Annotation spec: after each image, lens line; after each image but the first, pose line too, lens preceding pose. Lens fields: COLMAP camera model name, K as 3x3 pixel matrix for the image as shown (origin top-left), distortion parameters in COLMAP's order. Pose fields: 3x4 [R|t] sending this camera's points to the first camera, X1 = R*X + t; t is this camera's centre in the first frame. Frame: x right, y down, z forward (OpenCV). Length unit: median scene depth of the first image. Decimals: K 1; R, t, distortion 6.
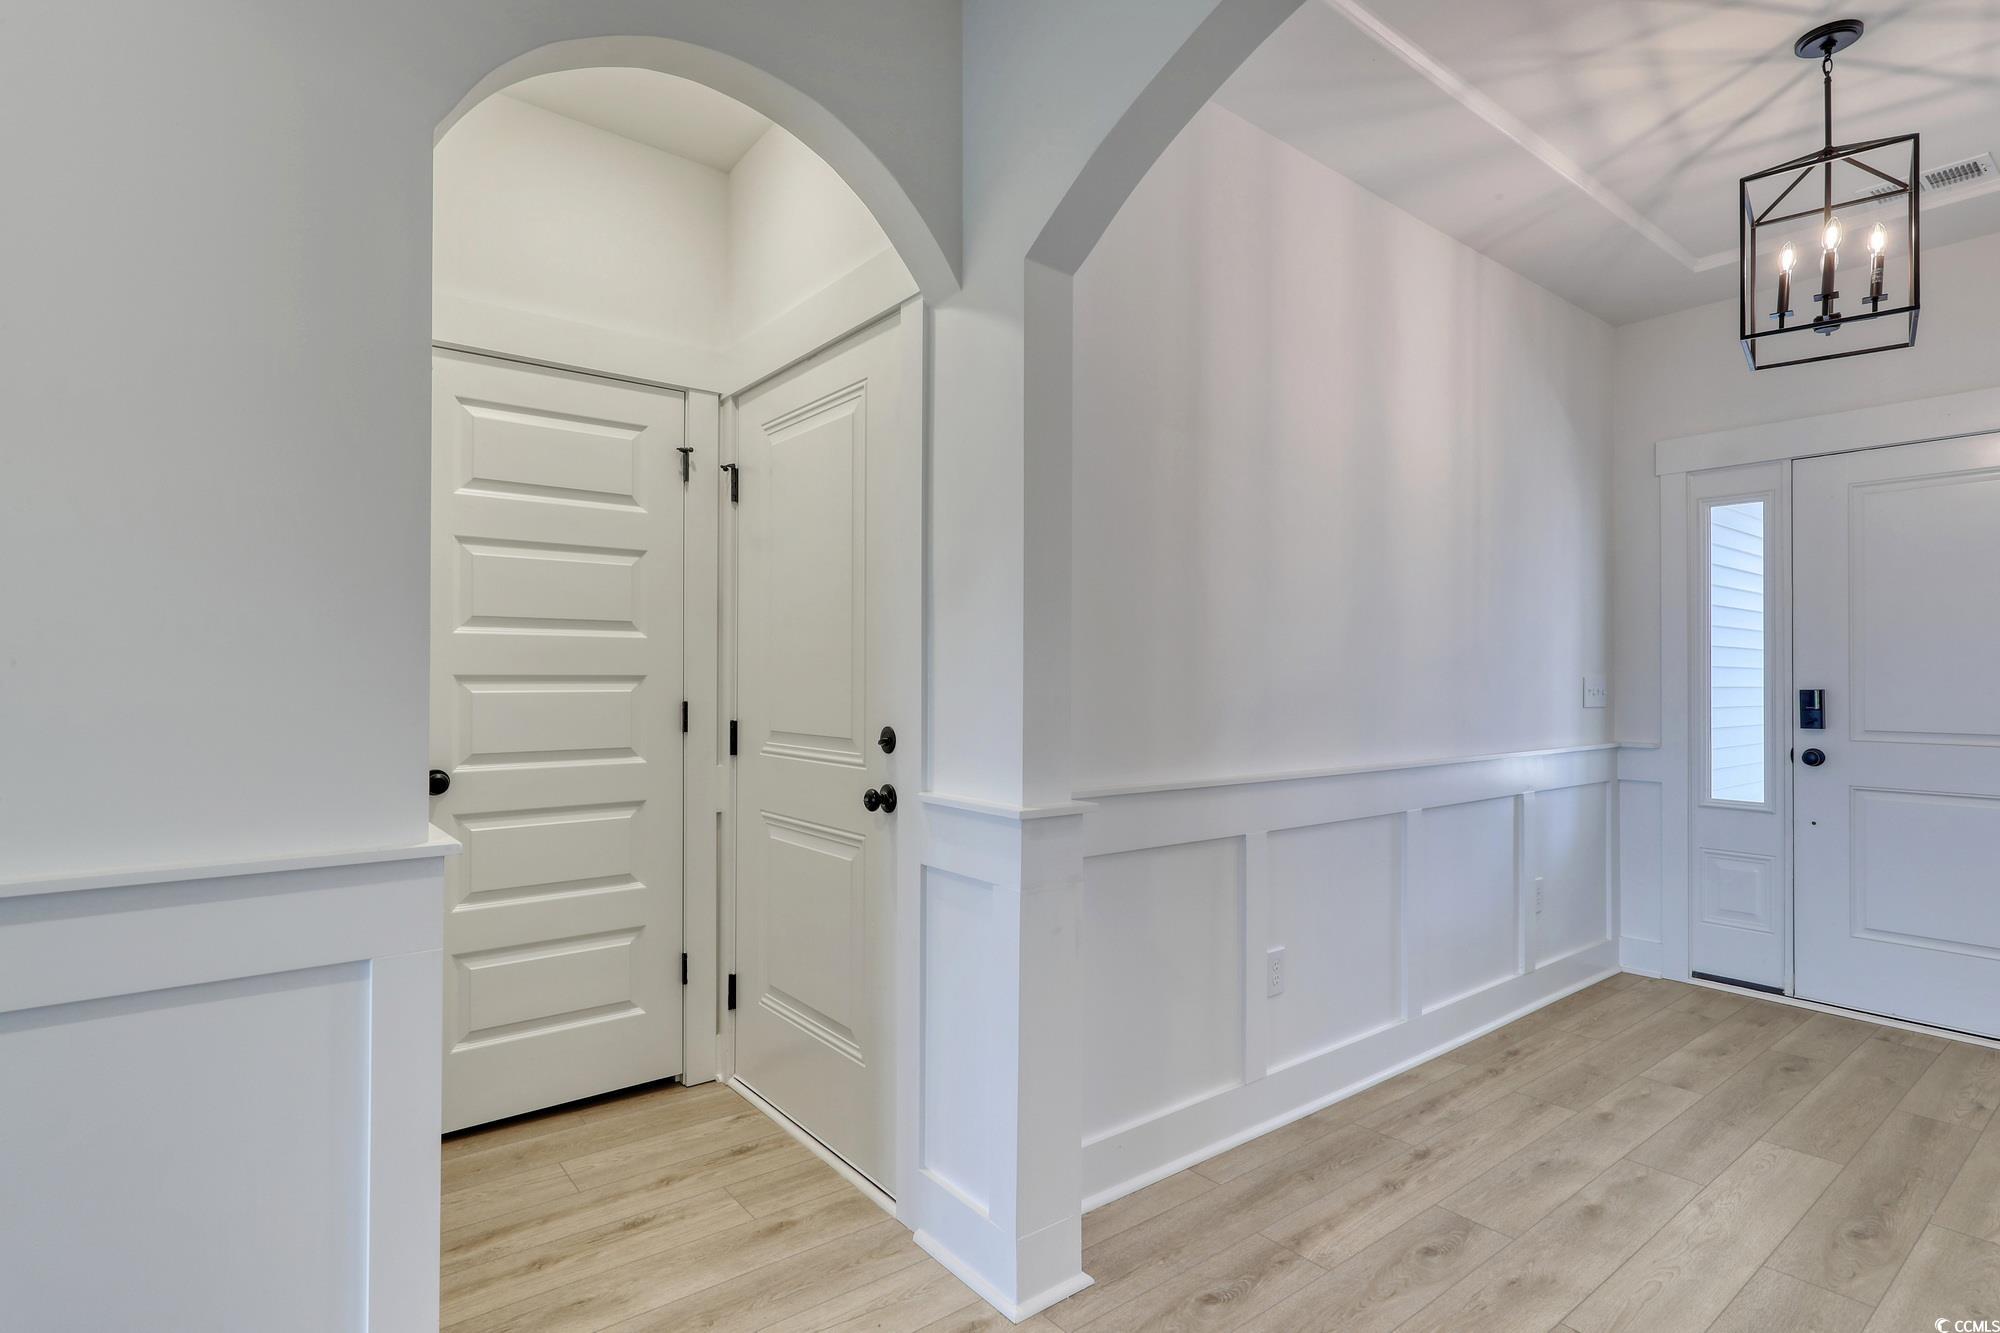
lens RADIAL K [[979.0, 0, 997.3], [0, 979.0, 671.2], [0, 0, 1]] dist [0.000939, 0.000411]
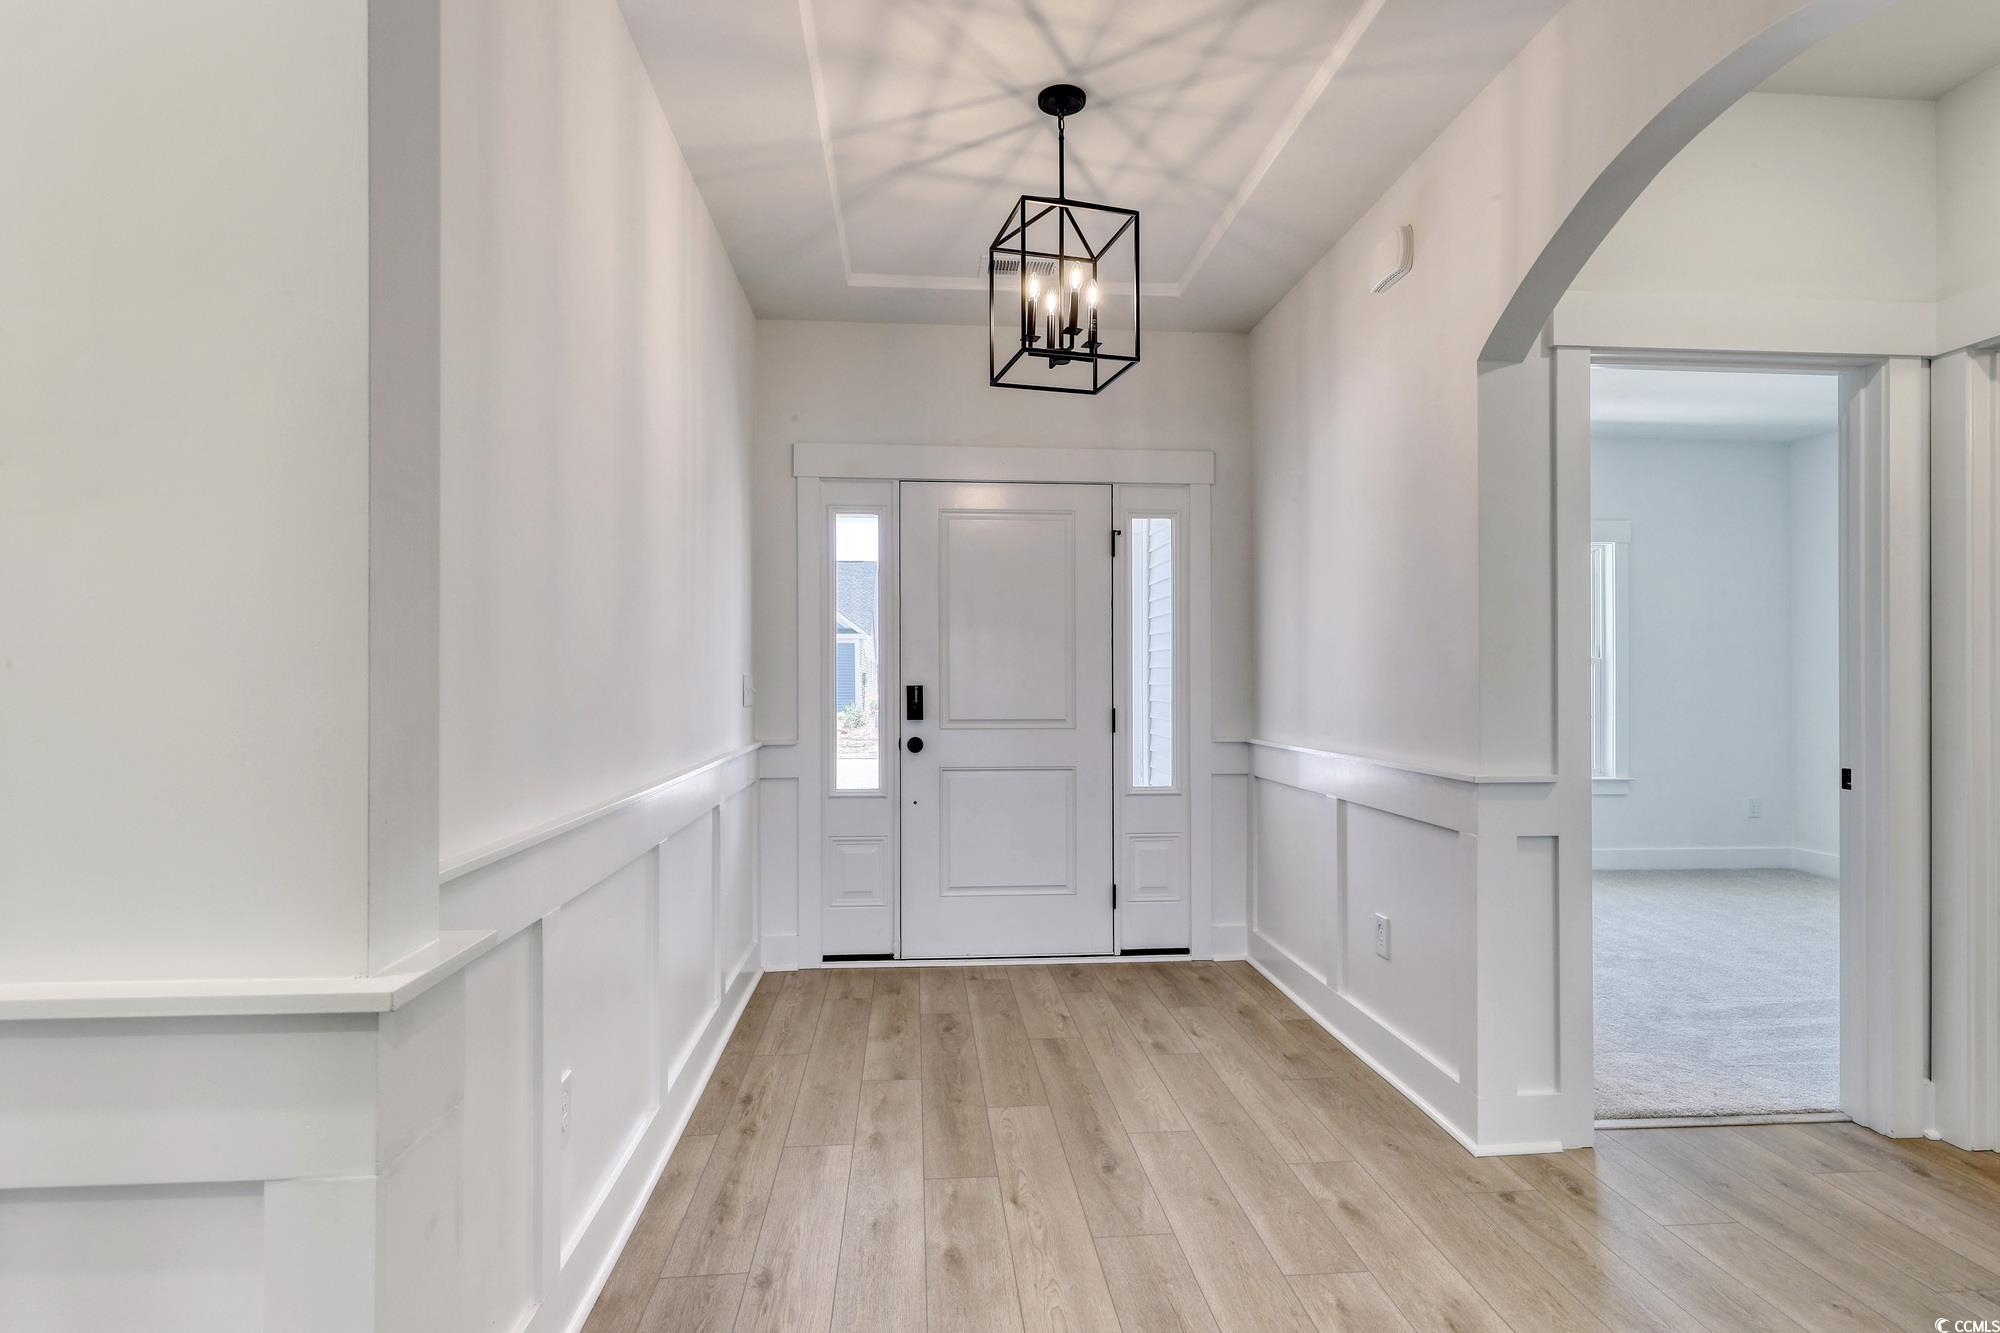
lens RADIAL K [[1017.0, 0, 993.9], [0, 1017.0, 674.1], [0, 0, 1]] dist [0.001150, 0.000133]
pose [[0.558730, -0.001071, 0.829349, -0.115494], [-0.003114, 0.999989, 0.003390, 0.001413], [-0.829344, -0.004476, 0.558721, 0.316643]]
